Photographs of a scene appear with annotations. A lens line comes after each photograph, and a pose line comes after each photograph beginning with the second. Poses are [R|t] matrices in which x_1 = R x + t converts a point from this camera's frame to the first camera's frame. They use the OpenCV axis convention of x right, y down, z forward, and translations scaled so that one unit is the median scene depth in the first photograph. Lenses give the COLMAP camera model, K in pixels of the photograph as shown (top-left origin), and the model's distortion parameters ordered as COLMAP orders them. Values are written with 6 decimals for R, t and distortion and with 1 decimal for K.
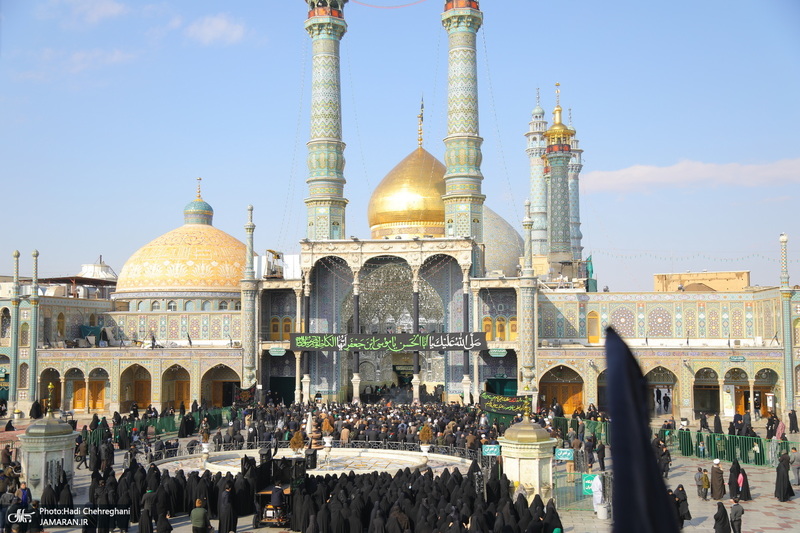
lens RADIAL K [[886.8, 0, 415.1], [0, 886.8, 266.3], [0, 0, 1]] dist [0.058070, 0.000000]
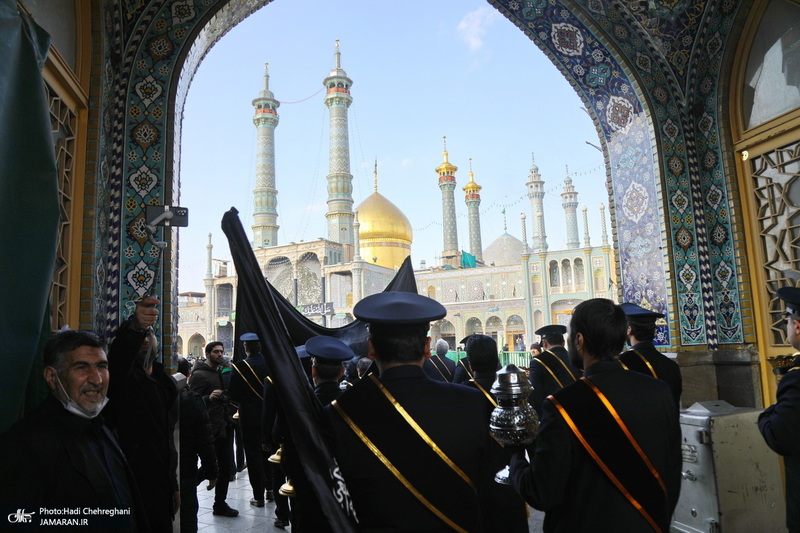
lens RADIAL K [[574.3, 0, 408.4], [0, 574.3, 263.5], [0, 0, 1]] dist [-0.110243, 0.028524]
pose [[0.945526, -0.081199, -0.315259, 0.483519], [0.058781, 0.995061, -0.079994, 0.091131], [0.320197, 0.057105, 0.945628, 0.146804]]
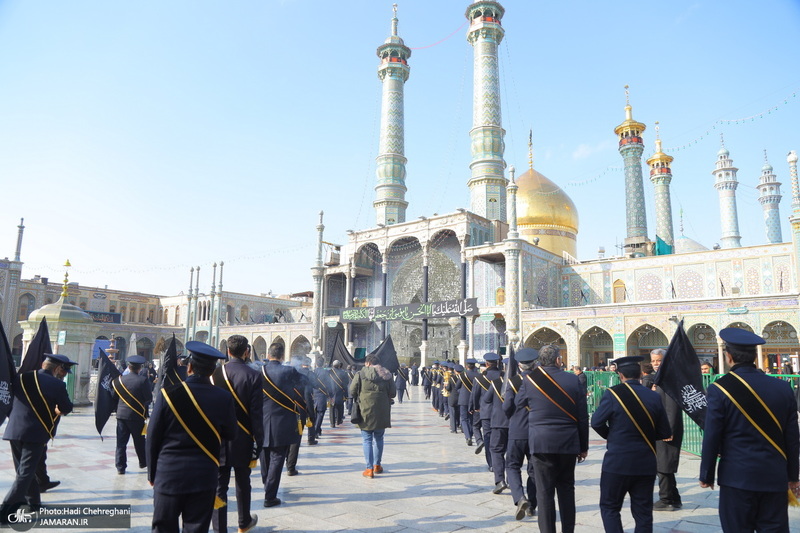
lens RADIAL K [[574.3, 0, 398.0], [0, 574.3, 263.7], [0, 0, 1]] dist [-0.110243, 0.028524]
pose [[0.834418, -0.078816, -0.545467, 0.357599], [0.014306, 0.992486, -0.121522, 0.111237], [0.550946, 0.093597, 0.829276, 0.388399]]
